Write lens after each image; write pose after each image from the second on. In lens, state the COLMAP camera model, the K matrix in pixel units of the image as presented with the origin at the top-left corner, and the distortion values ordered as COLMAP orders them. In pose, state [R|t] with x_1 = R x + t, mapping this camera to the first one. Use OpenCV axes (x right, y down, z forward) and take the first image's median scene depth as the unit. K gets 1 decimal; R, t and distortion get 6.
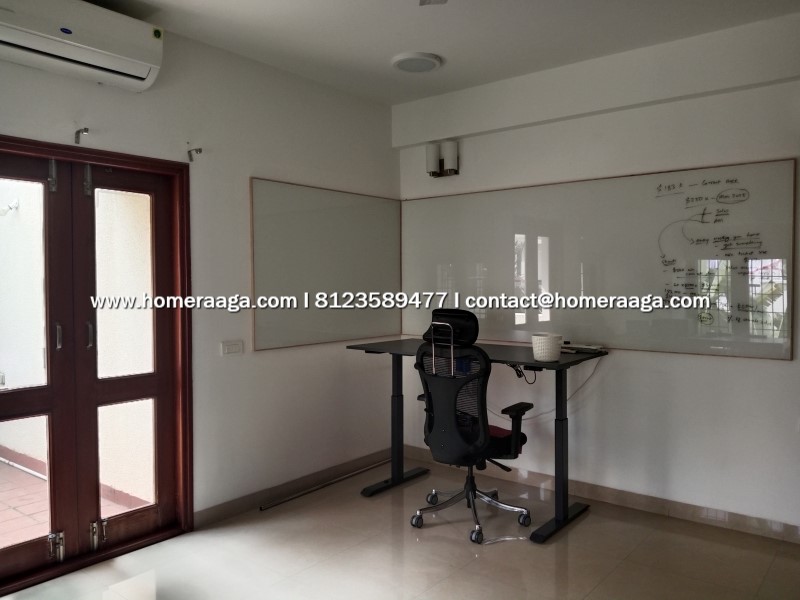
lens RADIAL K [[623.8, 0, 397.4], [0, 623.8, 299.9], [0, 0, 1]] dist [0.006887, -0.001037]
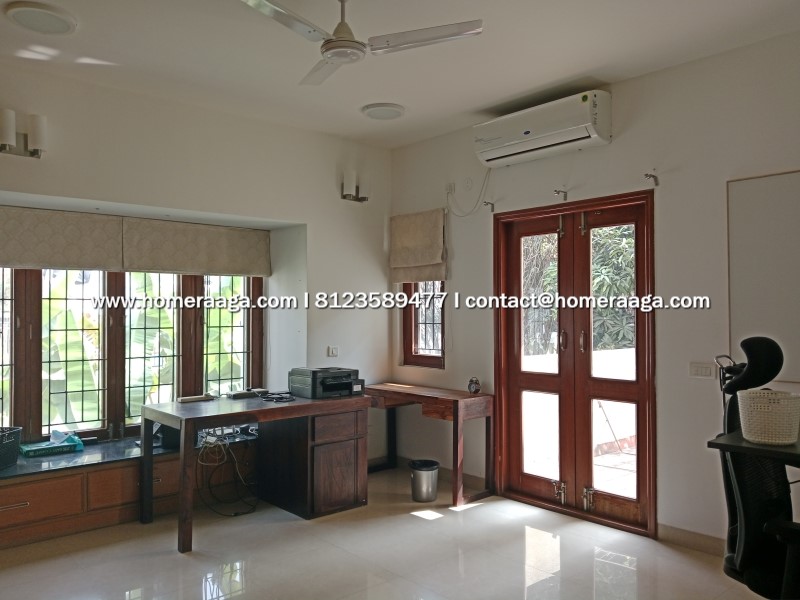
lens RADIAL K [[623.8, 0, 397.4], [0, 623.8, 299.9], [0, 0, 1]] dist [0.006887, -0.001037]
pose [[-0.132657, -0.001898, -0.991160, 0.760951], [-0.008647, 0.999962, -0.000758, -0.025778], [0.991124, 0.008470, -0.132668, 0.704193]]
